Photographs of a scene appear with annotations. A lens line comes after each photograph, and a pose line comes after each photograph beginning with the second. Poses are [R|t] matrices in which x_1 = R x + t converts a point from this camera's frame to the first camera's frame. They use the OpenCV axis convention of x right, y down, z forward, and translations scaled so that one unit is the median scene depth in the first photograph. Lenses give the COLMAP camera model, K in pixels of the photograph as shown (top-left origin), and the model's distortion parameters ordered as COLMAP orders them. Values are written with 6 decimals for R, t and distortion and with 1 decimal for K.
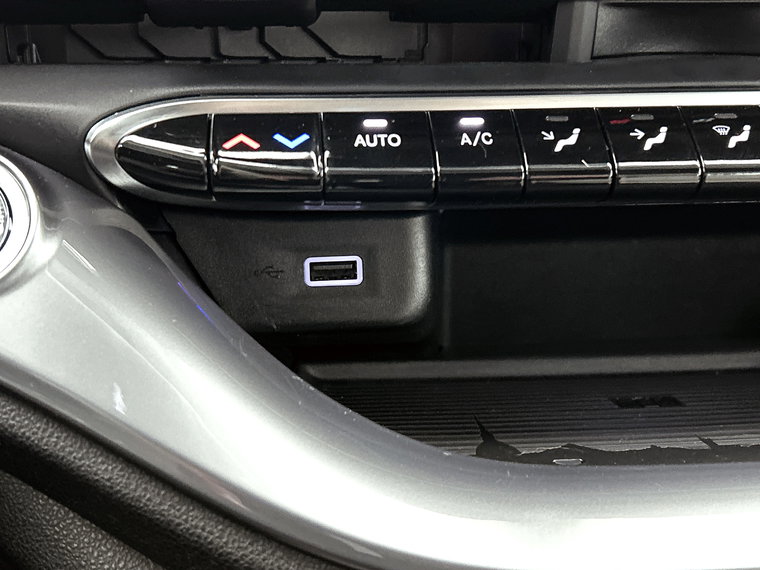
lens RADIAL K [[1011.4, 0, 380.0], [0, 1011.4, 285.0], [0, 0, 1]] dist [0.082089, -0.057347]
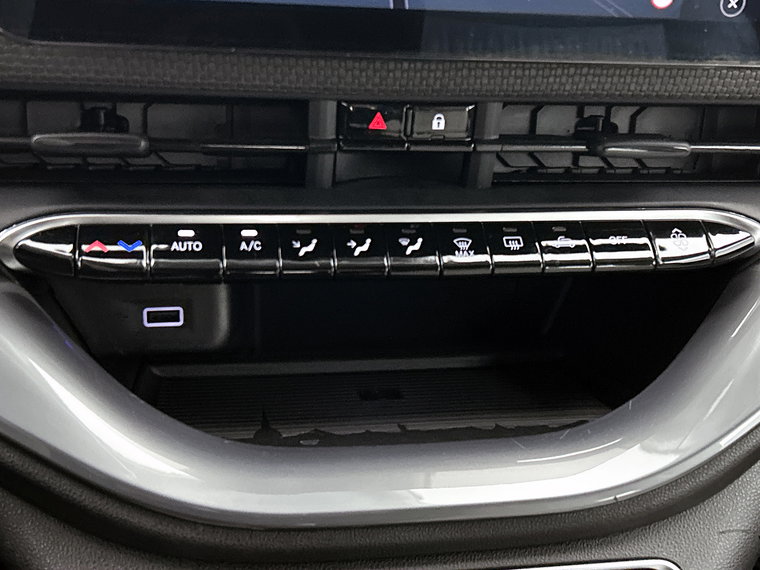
lens RADIAL K [[996.5, 0, 388.7], [0, 996.5, 297.3], [0, 0, 1]] dist [0.230369, -0.720754]
pose [[0.993482, 0.013904, 0.113141, 0.132632], [-0.023424, 0.996253, 0.083249, -0.197683], [-0.111559, -0.085357, 0.990085, -0.588743]]
